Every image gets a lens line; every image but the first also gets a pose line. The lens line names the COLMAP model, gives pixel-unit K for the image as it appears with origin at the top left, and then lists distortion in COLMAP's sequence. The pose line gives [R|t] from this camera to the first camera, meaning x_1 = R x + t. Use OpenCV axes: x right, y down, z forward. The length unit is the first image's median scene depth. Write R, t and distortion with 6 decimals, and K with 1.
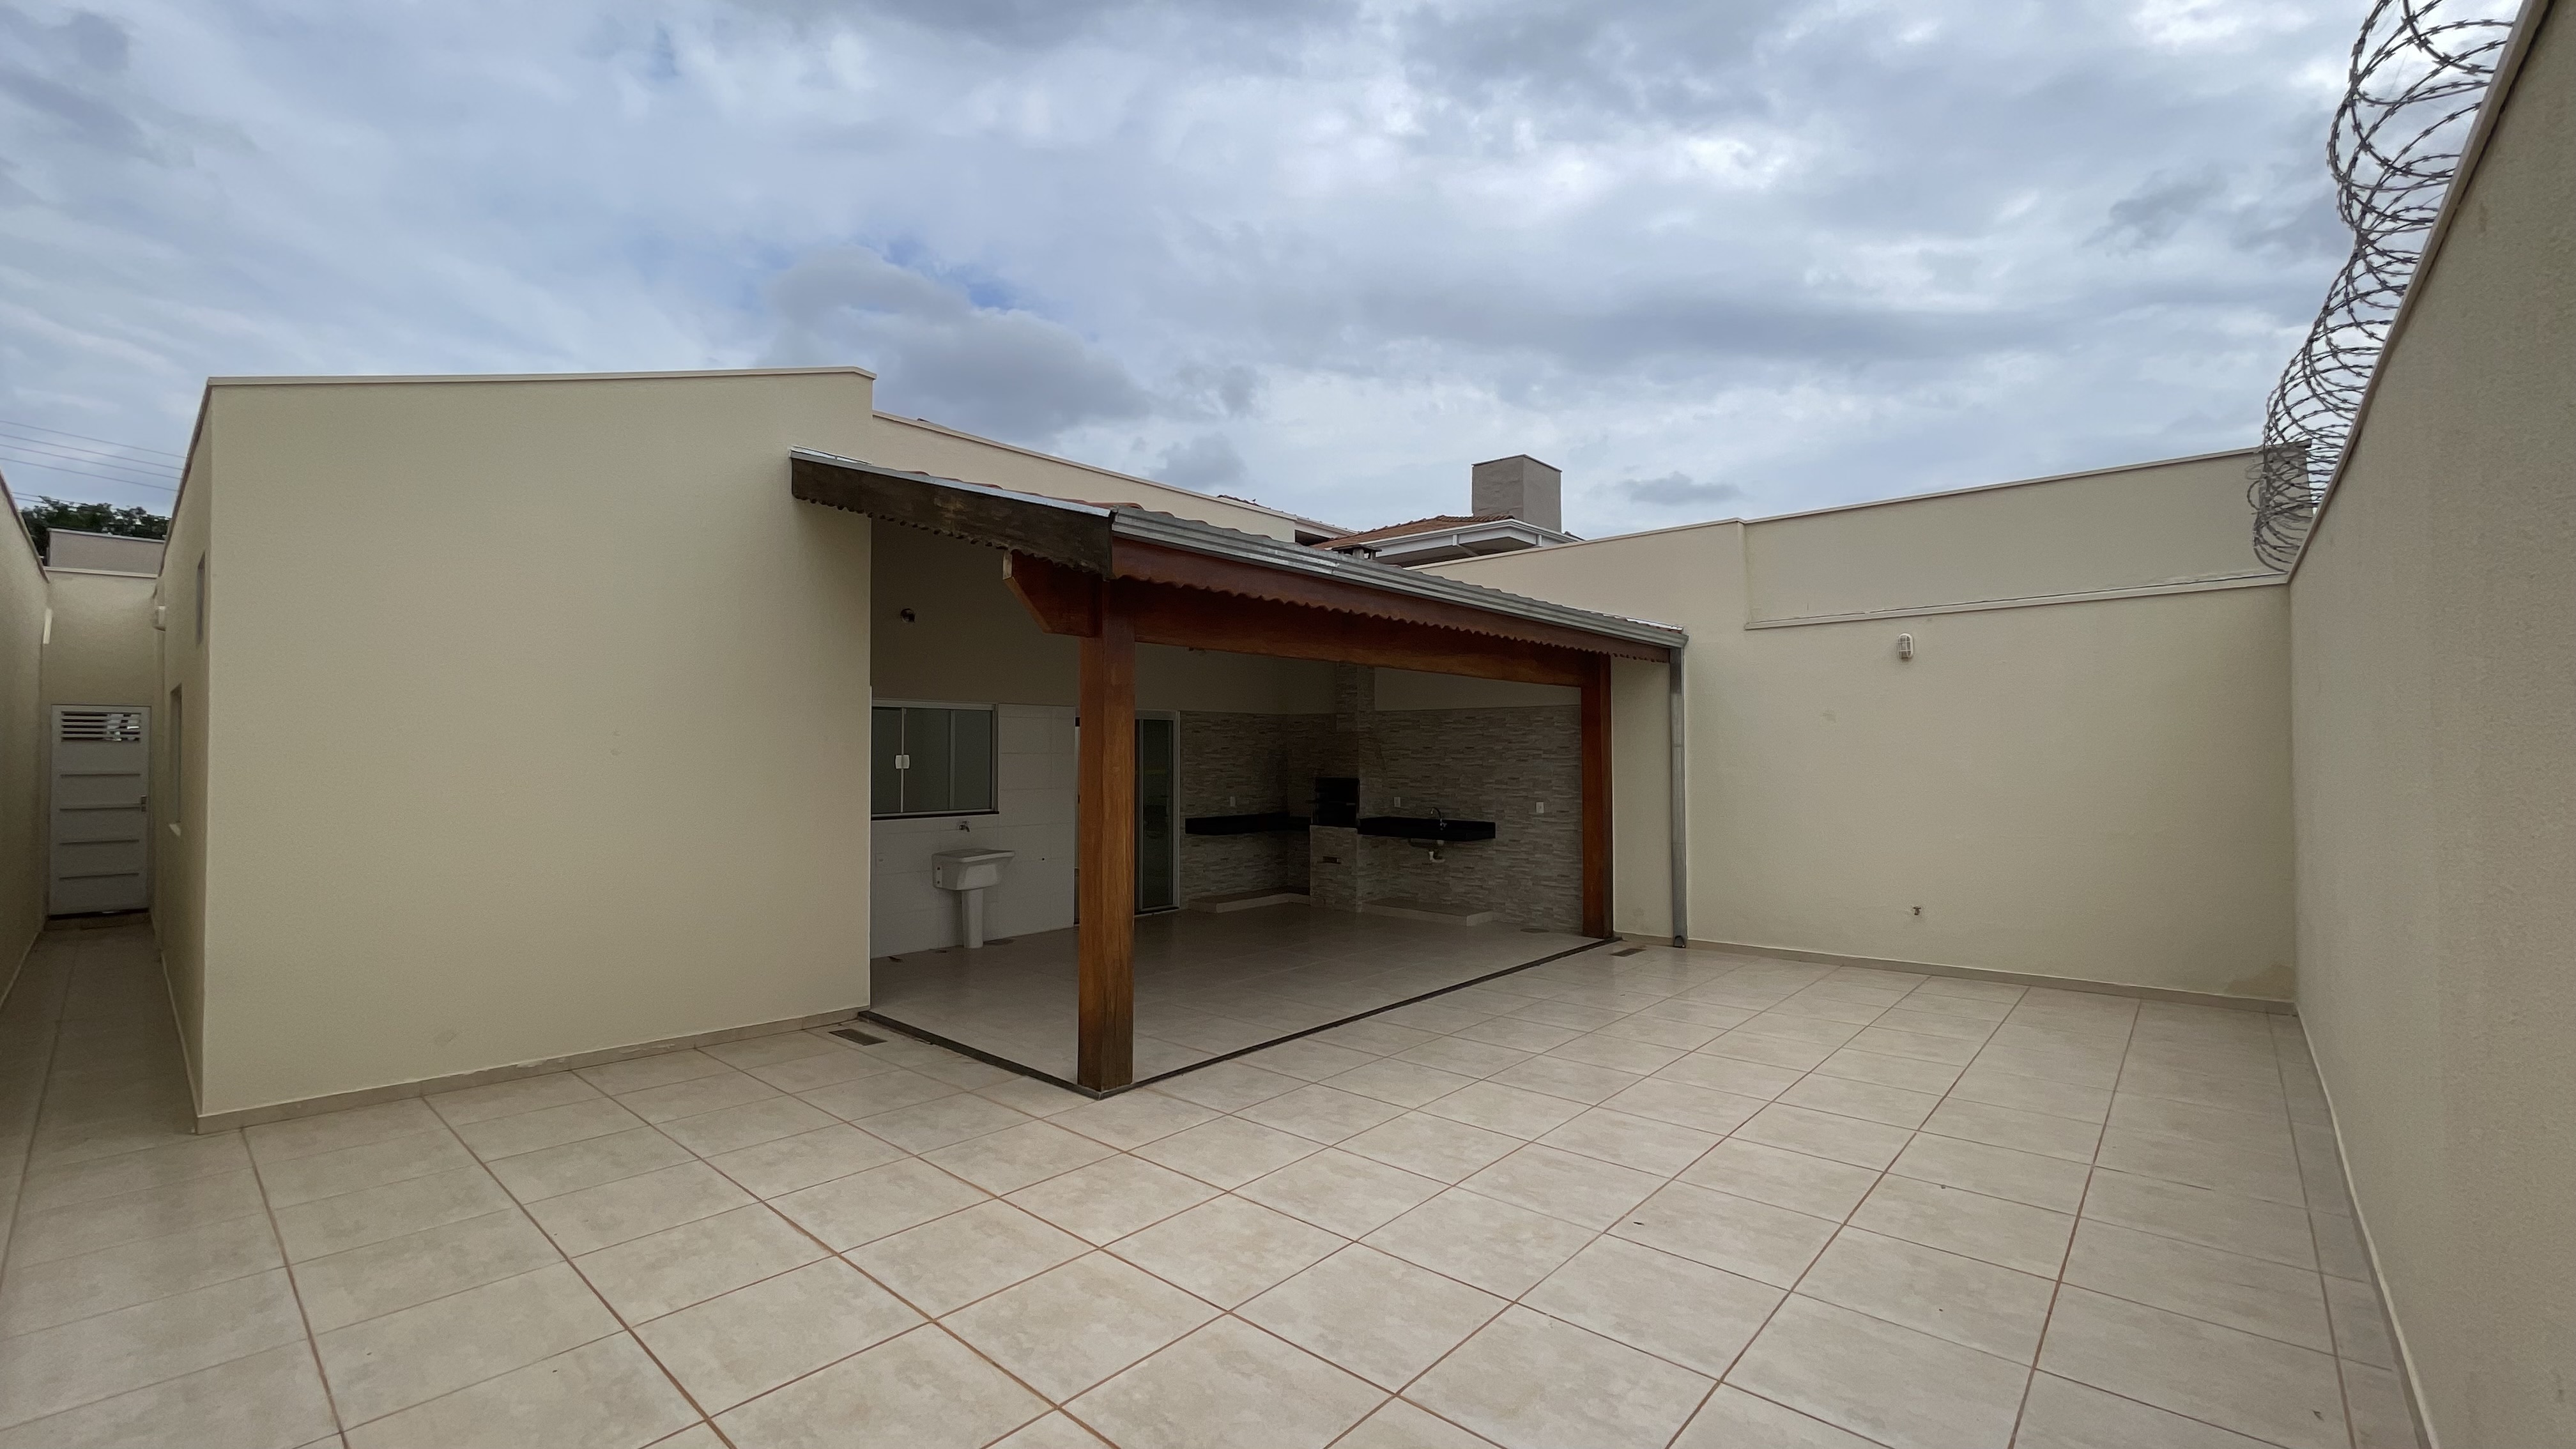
lens RADIAL K [[1037.9, 0, 1287.6], [0, 1037.9, 740.2], [0, 0, 1]] dist [-0.003393, 0.002310]
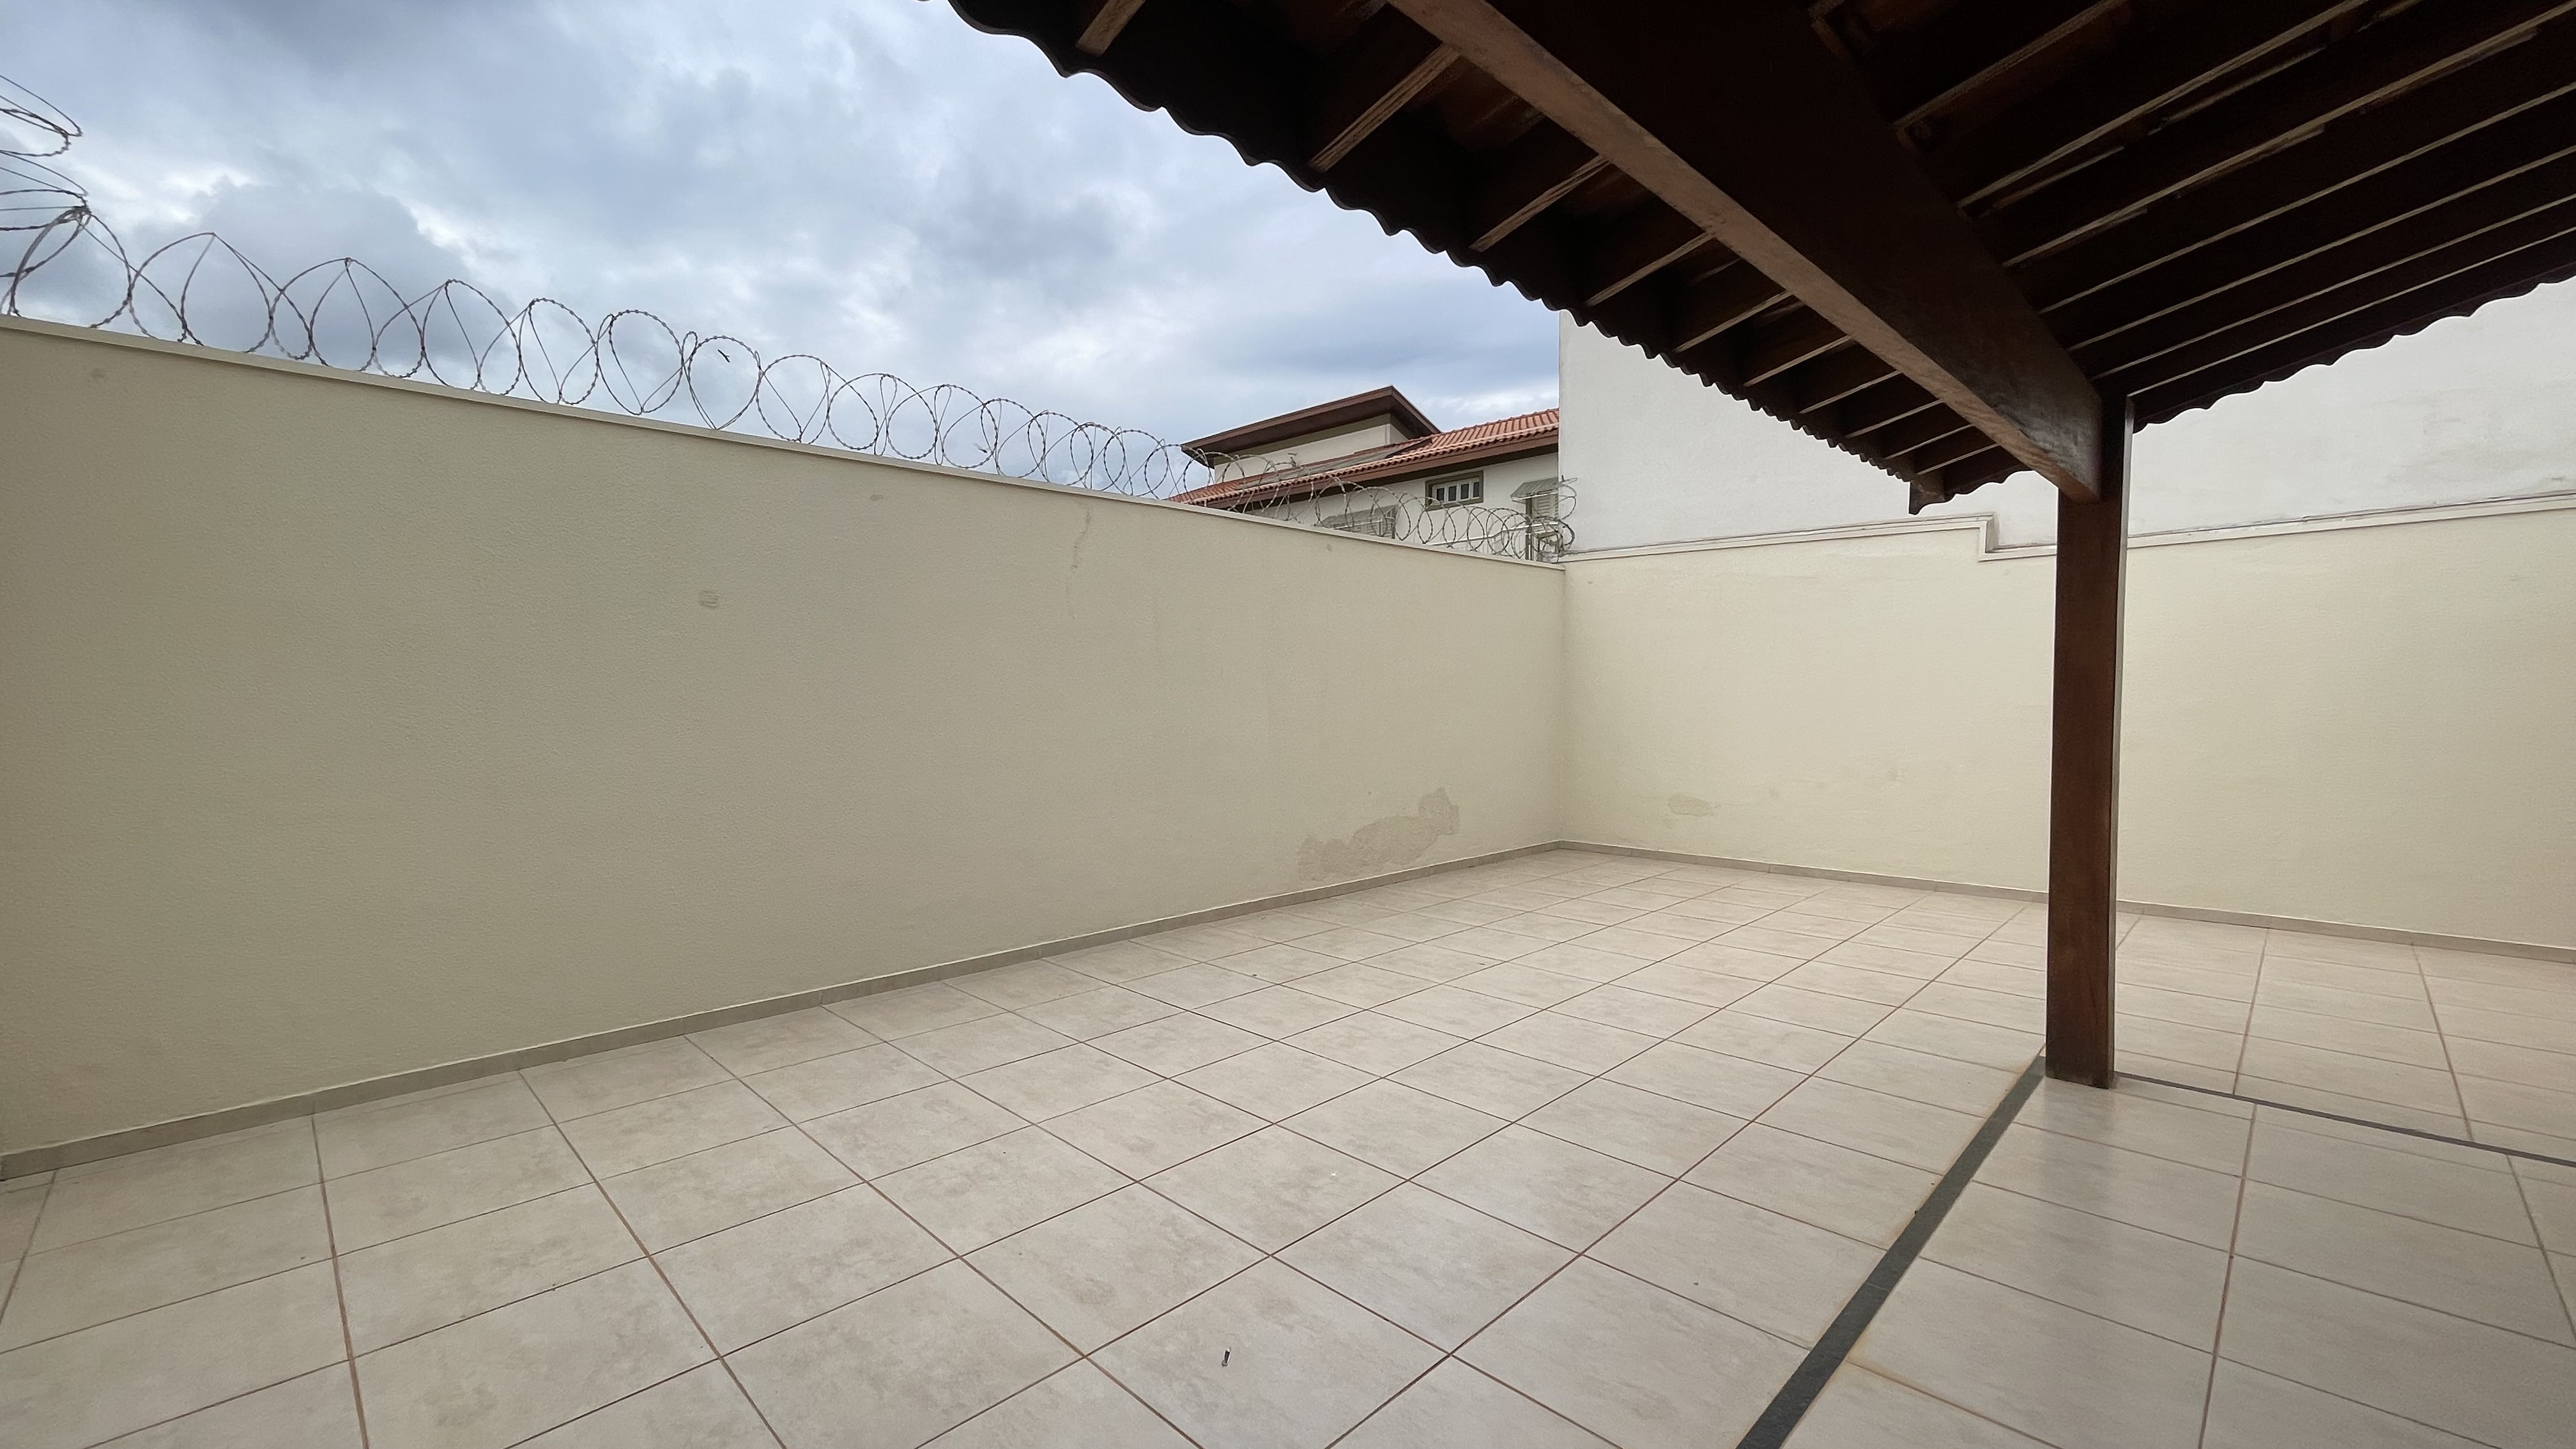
lens RADIAL K [[1037.9, 0, 1287.4], [0, 1037.9, 736.6], [0, 0, 1]] dist [-0.003393, 0.002310]
pose [[-0.998466, 0.003341, 0.055259, 0.203164], [0.005066, 0.999503, 0.031102, 0.023880], [-0.055128, 0.031334, -0.997988, 0.962175]]
